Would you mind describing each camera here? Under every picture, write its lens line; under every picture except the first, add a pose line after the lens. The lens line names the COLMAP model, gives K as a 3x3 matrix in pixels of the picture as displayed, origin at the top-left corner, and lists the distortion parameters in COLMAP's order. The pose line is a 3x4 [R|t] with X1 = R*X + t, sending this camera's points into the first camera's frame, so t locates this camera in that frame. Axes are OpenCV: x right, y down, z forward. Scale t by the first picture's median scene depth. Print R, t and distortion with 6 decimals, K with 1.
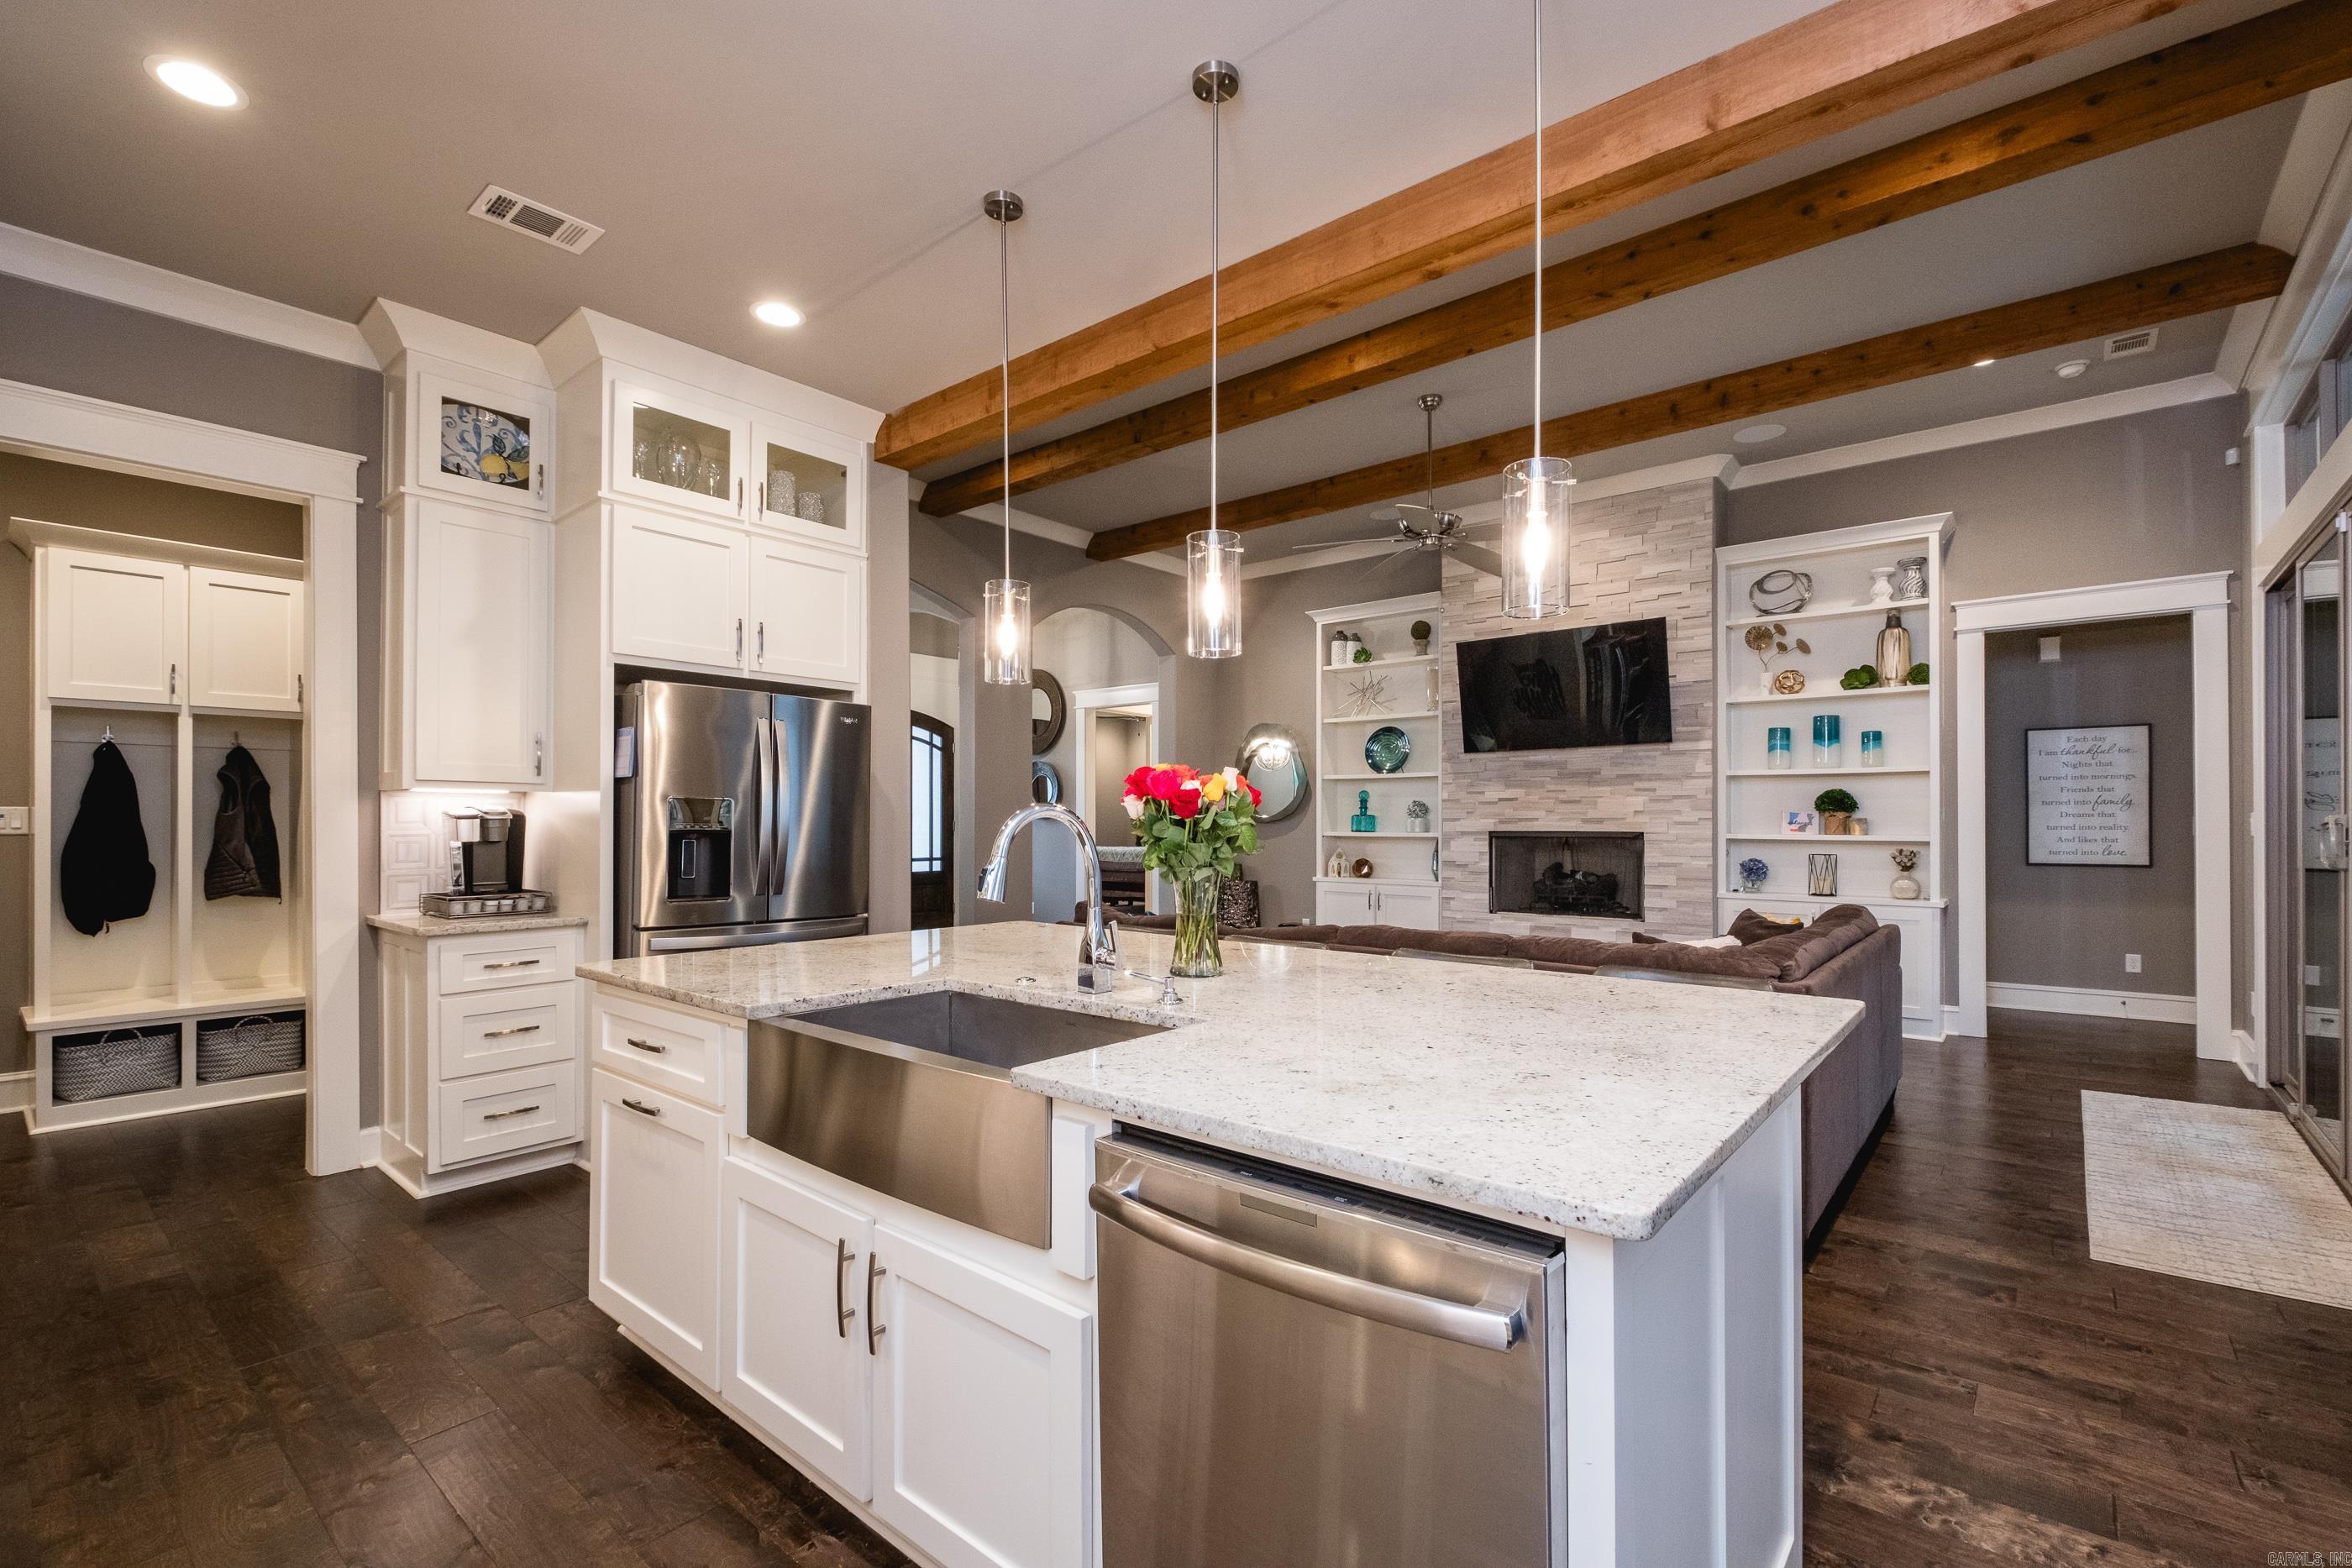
lens RADIAL K [[1017.1, 0, 1169.7], [0, 1017.1, 812.5], [0, 0, 1]] dist [0.008943, -0.006554]
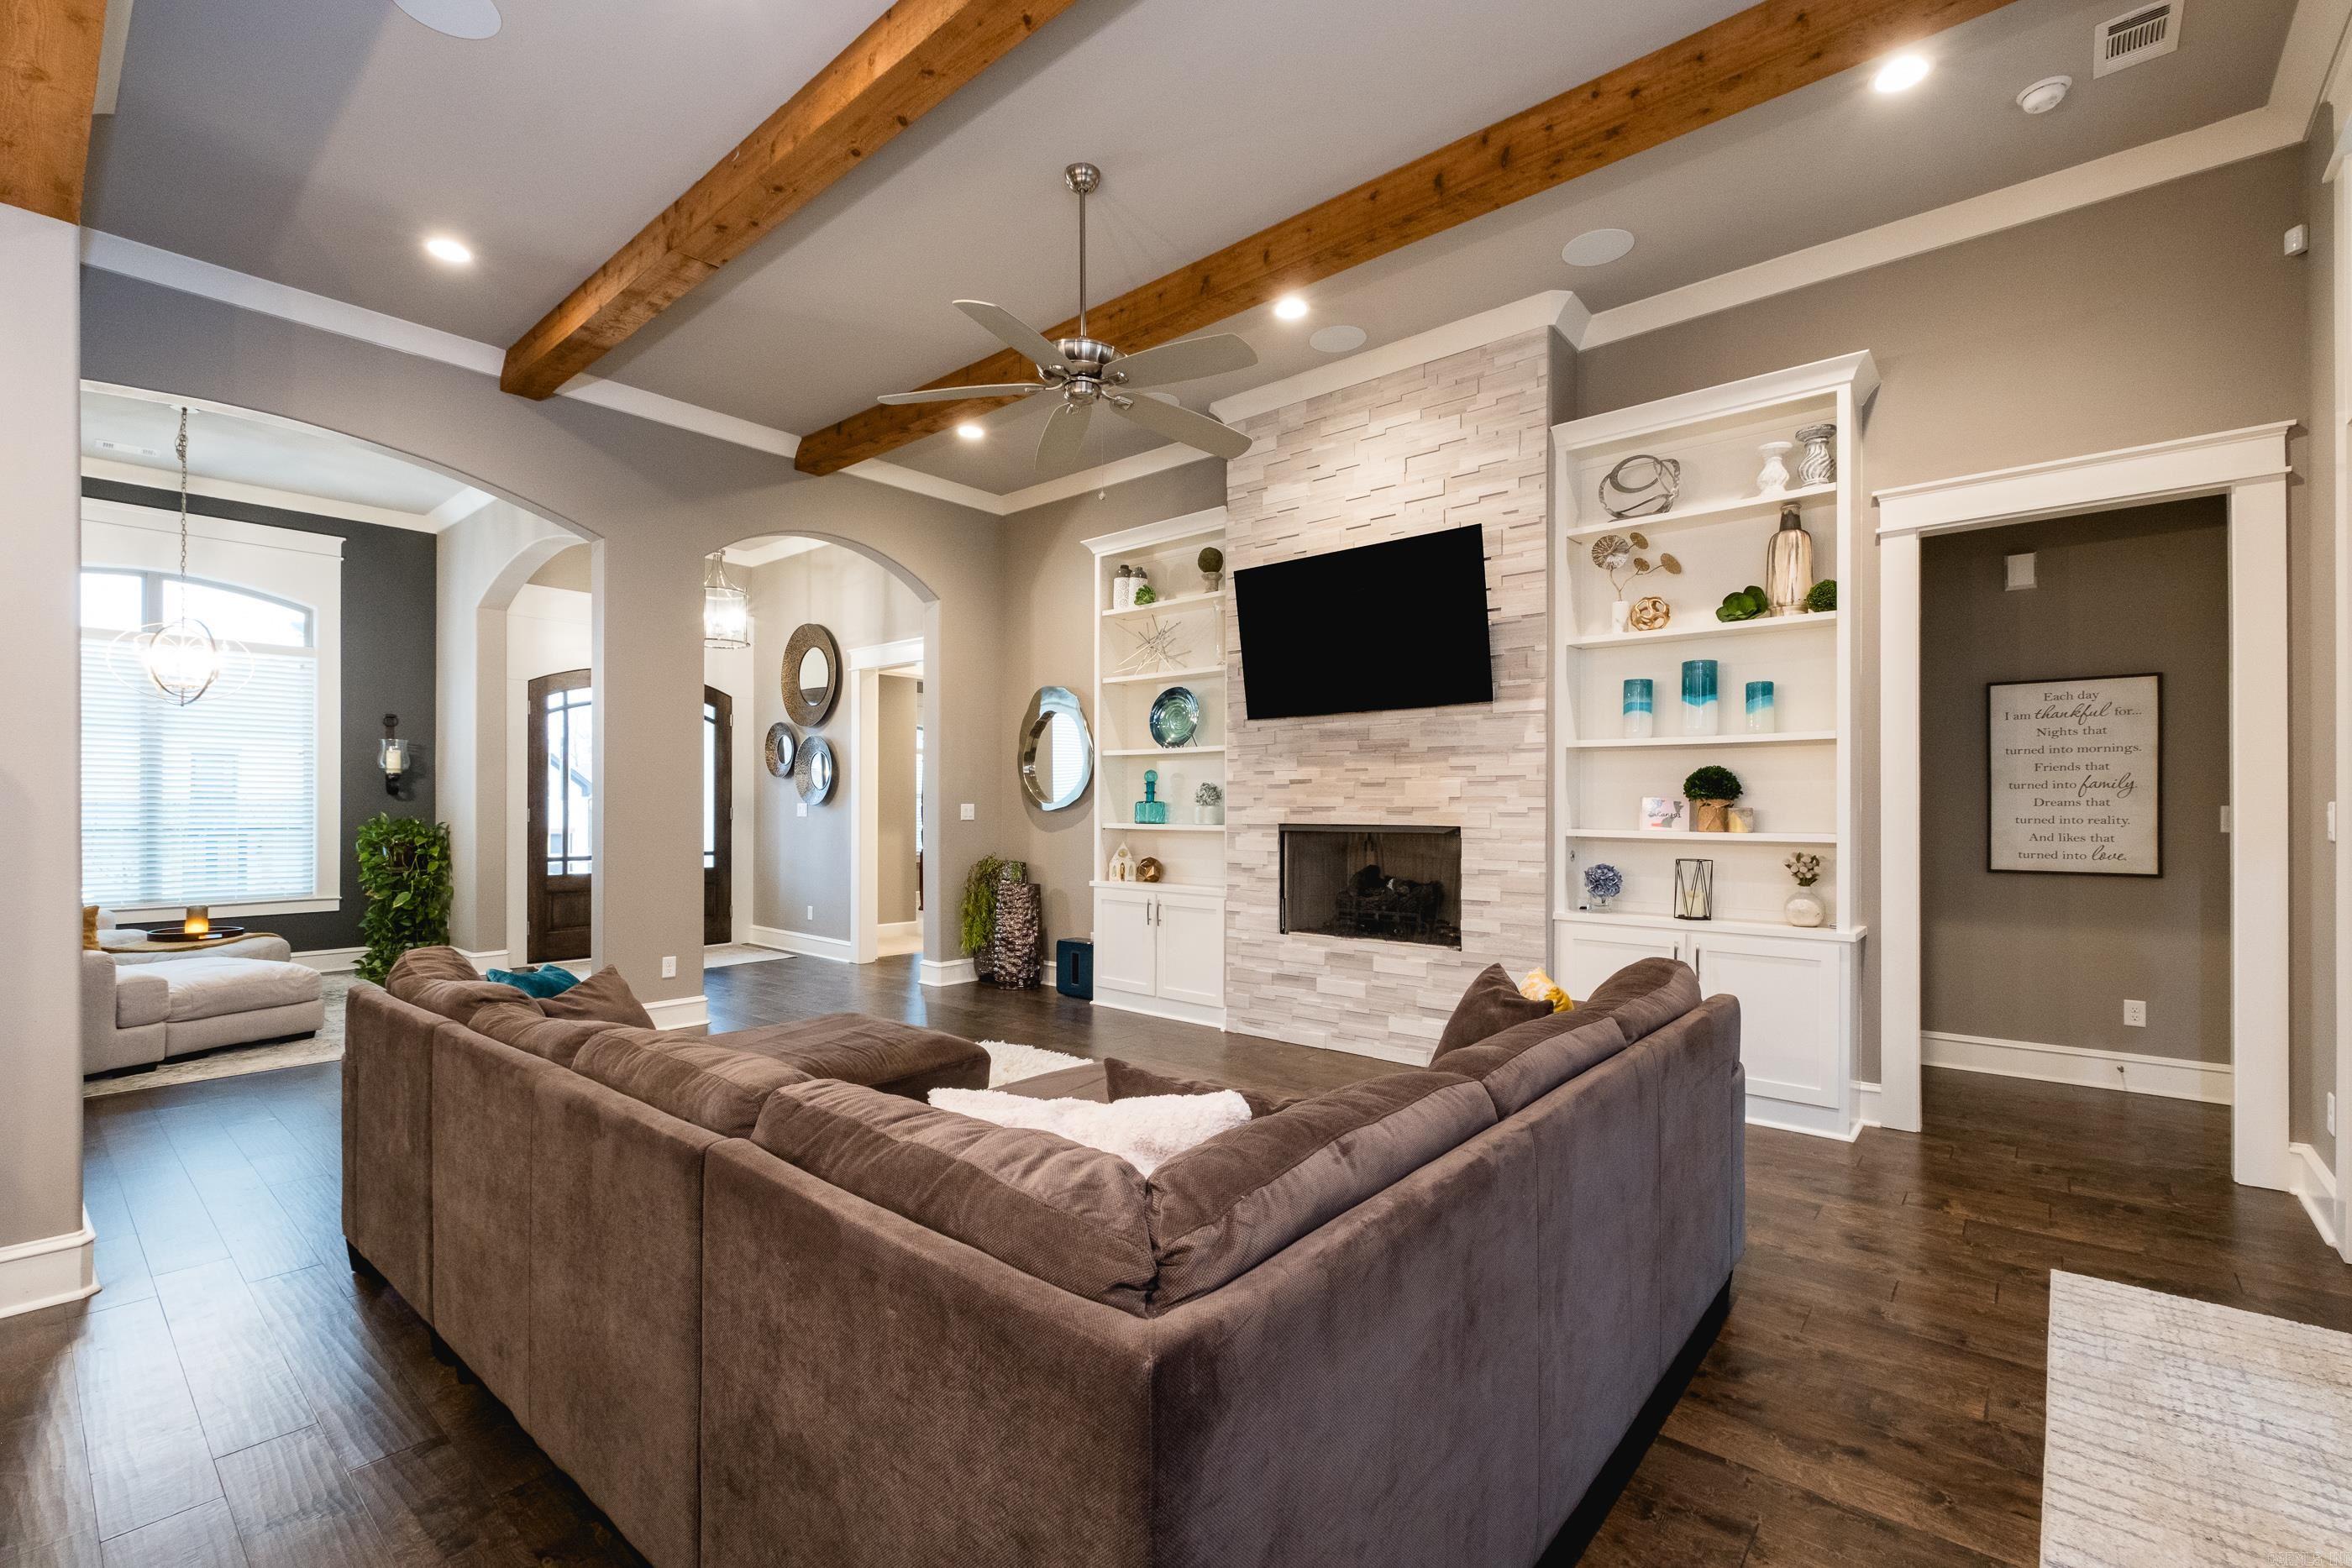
lens RADIAL K [[1017.1, 0, 1177.7], [0, 1017.1, 804.7], [0, 0, 1]] dist [0.008943, -0.006554]
pose [[0.999999, 0.000073, 0.001538, 0.273027], [-0.000085, 0.999966, 0.008256, -0.002052], [-0.001537, -0.008256, 0.999965, 0.287980]]
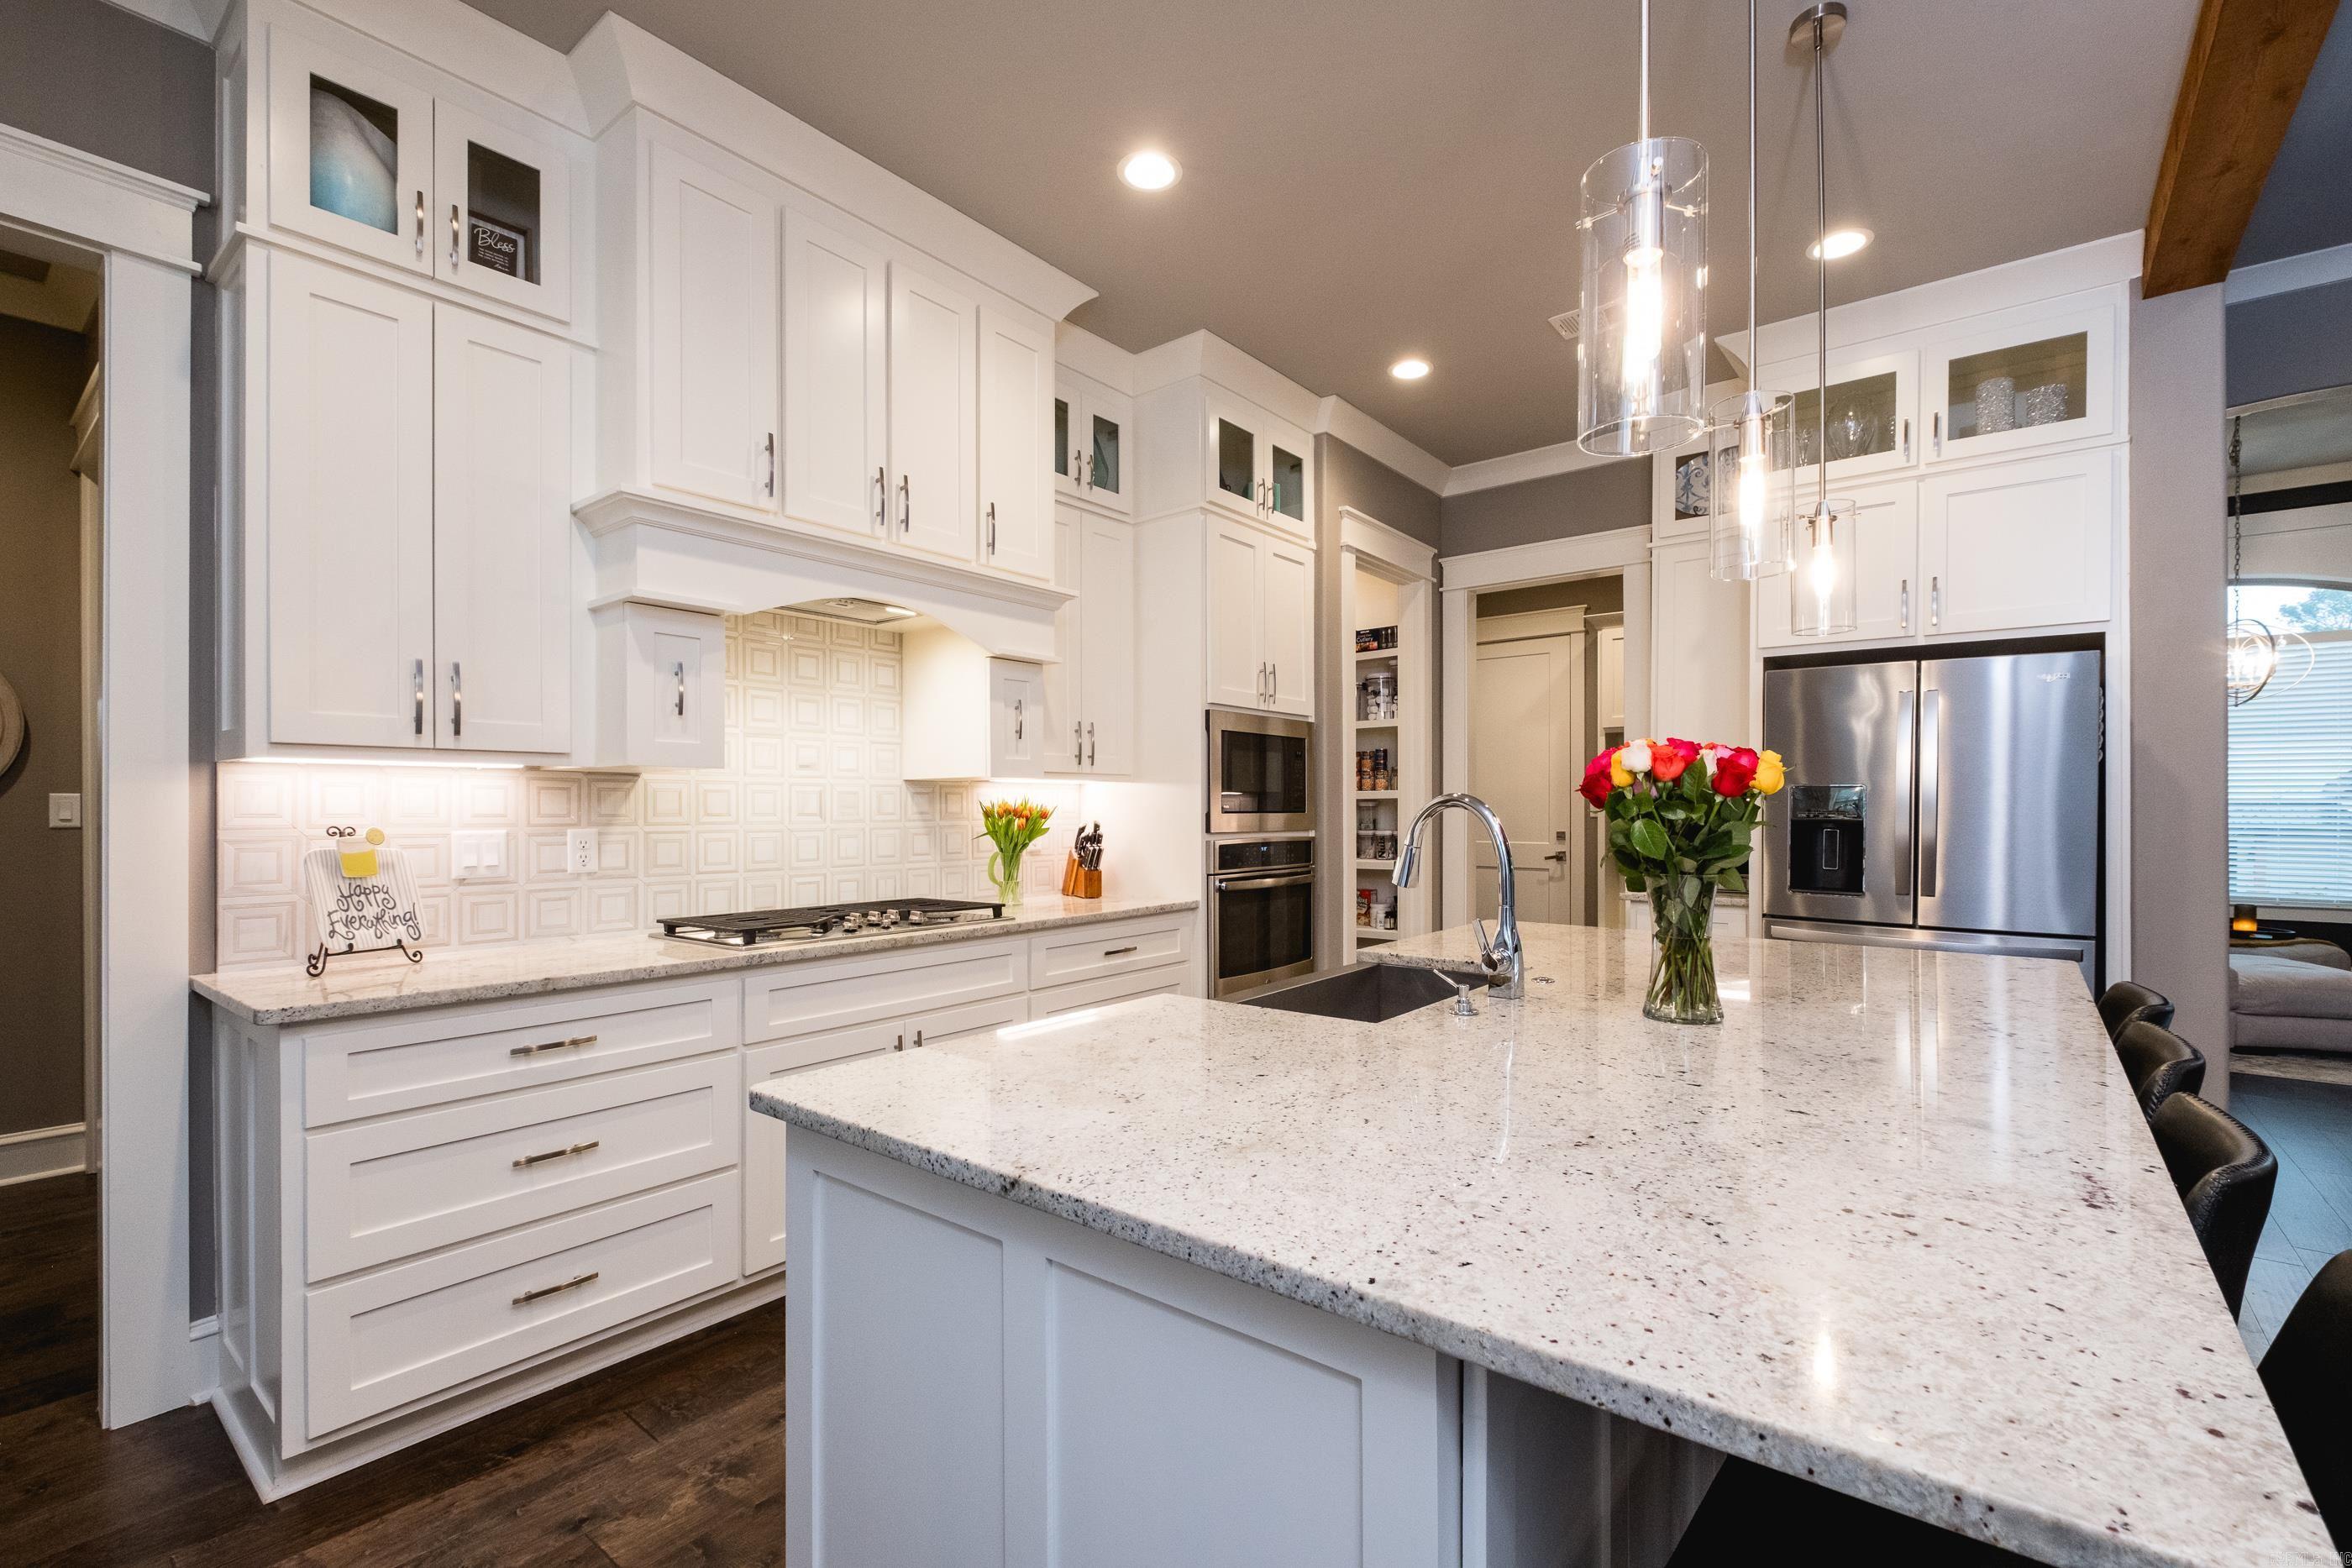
lens RADIAL K [[1017.1, 0, 1209.2], [0, 1017.1, 807.3], [0, 0, 1]] dist [0.008943, -0.006554]
pose [[0.046473, -0.001046, -0.998919, 0.270616], [0.009681, 0.999953, -0.000597, 0.000590], [0.998873, -0.009643, 0.046481, 0.221647]]
